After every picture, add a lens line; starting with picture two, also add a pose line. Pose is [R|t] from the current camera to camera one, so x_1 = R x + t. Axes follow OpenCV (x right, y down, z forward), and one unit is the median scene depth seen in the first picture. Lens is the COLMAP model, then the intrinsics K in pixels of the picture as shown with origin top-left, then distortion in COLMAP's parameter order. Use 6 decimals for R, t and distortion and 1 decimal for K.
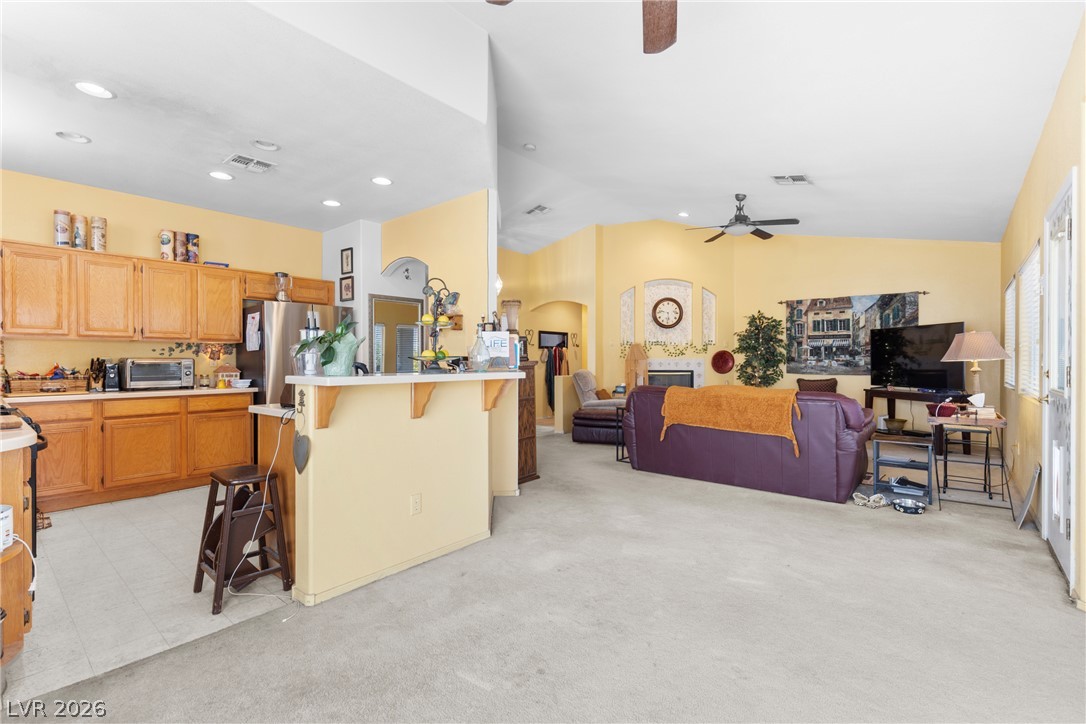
lens RADIAL K [[486.3, 0, 548.6], [0, 486.3, 360.9], [0, 0, 1]] dist [0.007159, -0.002174]
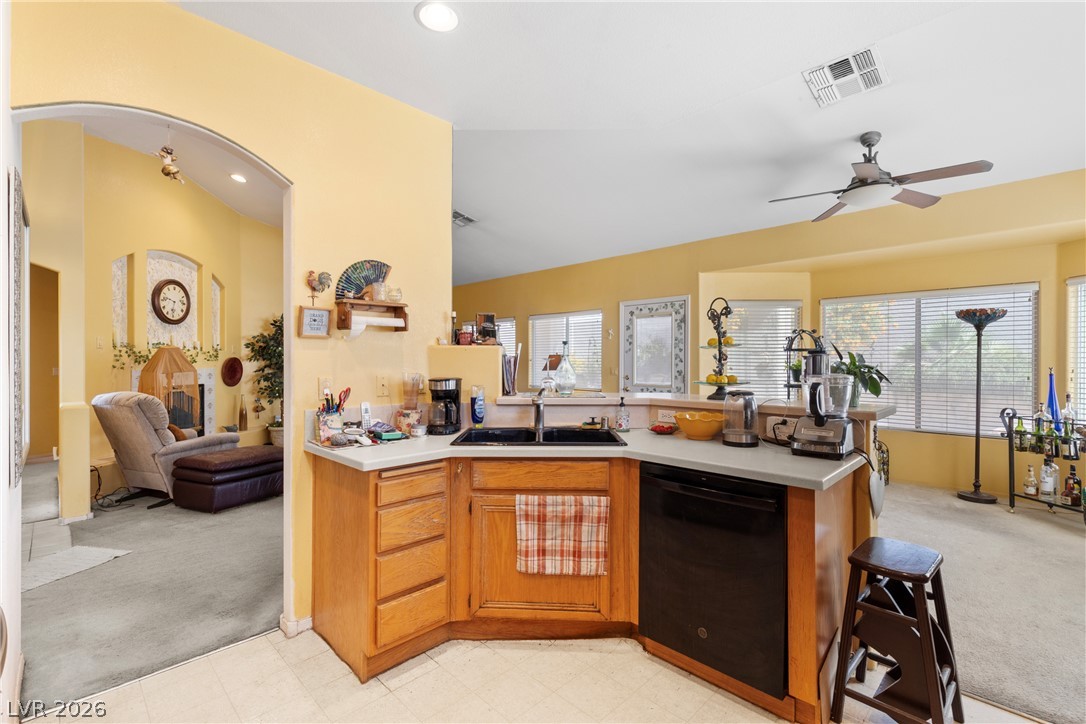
lens RADIAL K [[486.3, 0, 545.8], [0, 486.3, 362.5], [0, 0, 1]] dist [0.007159, -0.002174]
pose [[0.090783, -0.004589, 0.995860, -0.482557], [0.001399, 0.999989, 0.004481, -0.019248], [-0.995870, 0.000986, 0.090788, 0.510331]]
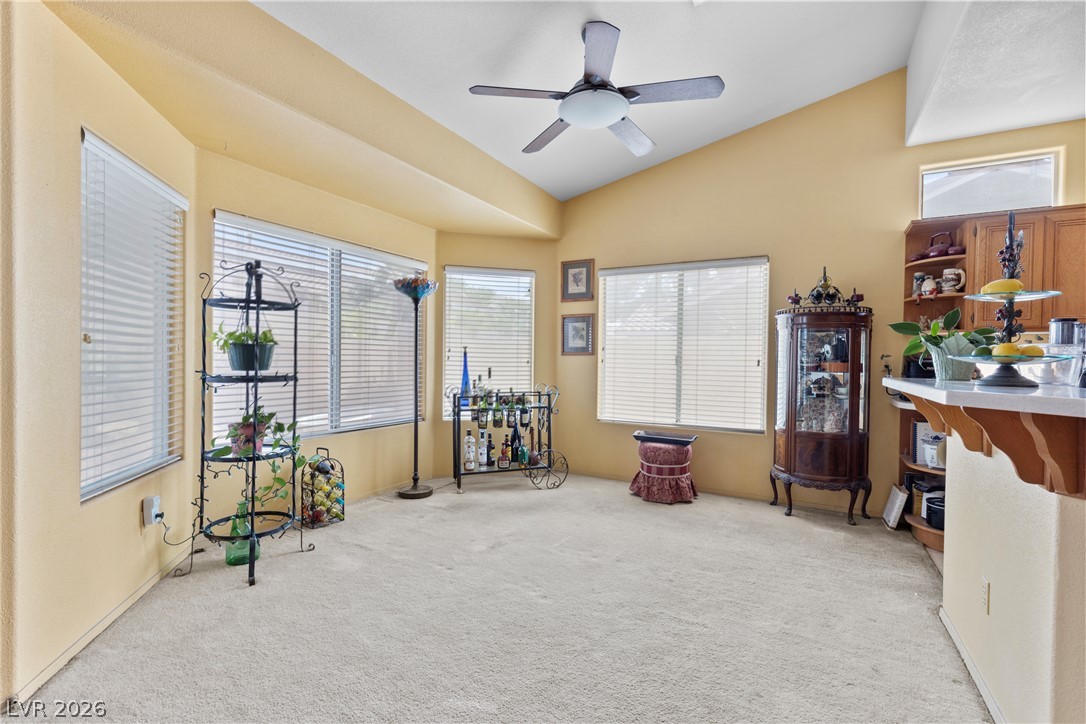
lens RADIAL K [[486.3, 0, 547.0], [0, 486.3, 364.6], [0, 0, 1]] dist [0.007159, -0.002174]
pose [[-0.983638, -0.018885, -0.179165, 0.160322], [-0.021183, 0.999716, 0.010923, 0.003545], [0.178908, 0.014539, -0.983758, 0.591570]]
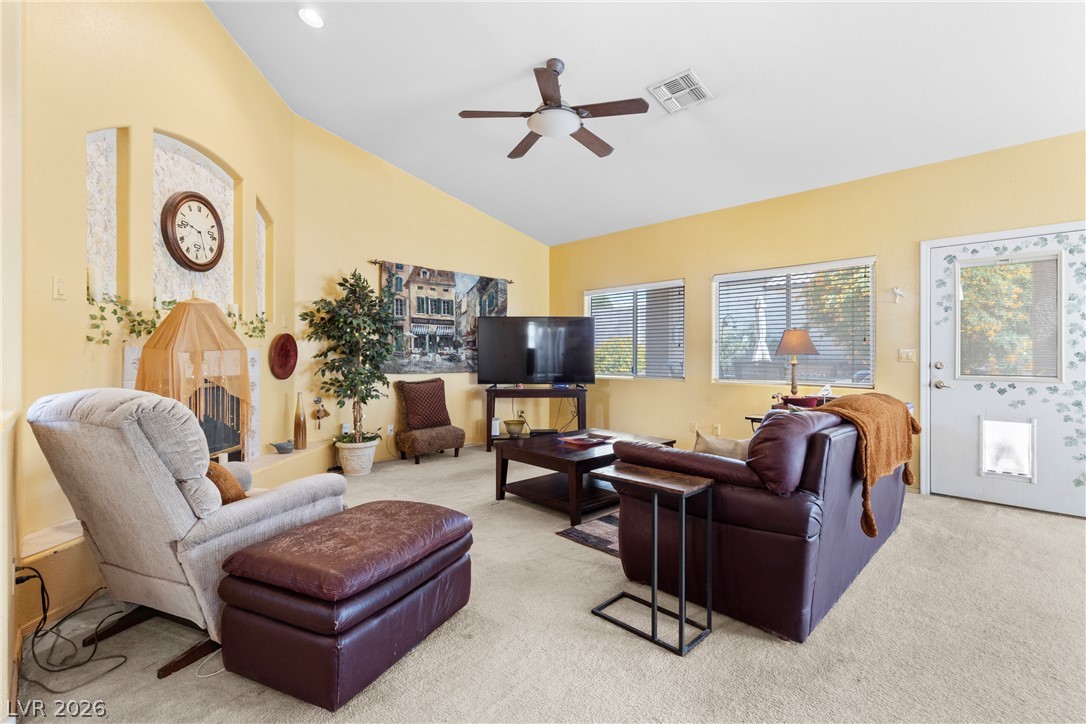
lens RADIAL K [[486.3, 0, 537.5], [0, 486.3, 356.0], [0, 0, 1]] dist [0.007159, -0.002174]
pose [[0.097090, -0.000065, 0.995276, -0.151137], [0.000105, 1.000000, 0.000055, 0.002391], [-0.995276, 0.000099, 0.097090, 0.843874]]
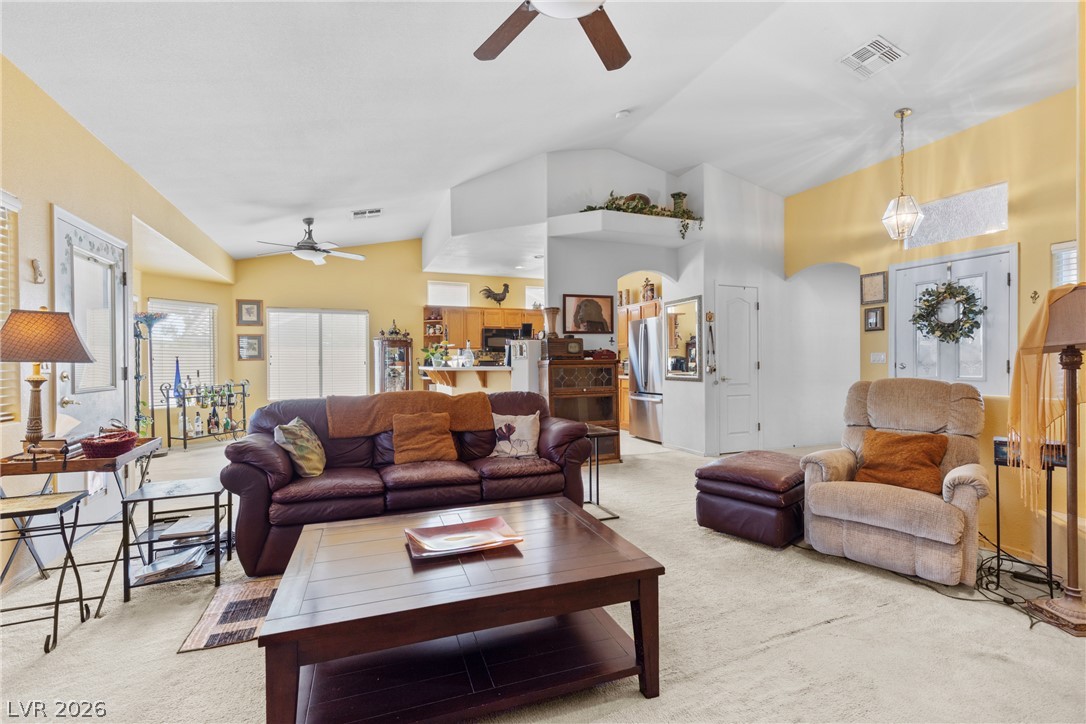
lens RADIAL K [[486.3, 0, 550.6], [0, 486.3, 356.9], [0, 0, 1]] dist [0.007159, -0.002174]
pose [[-0.480207, -0.008696, -0.877112, 0.621407], [0.004313, 0.999915, -0.012275, 0.005016], [0.877144, -0.009678, -0.480129, 1.021788]]
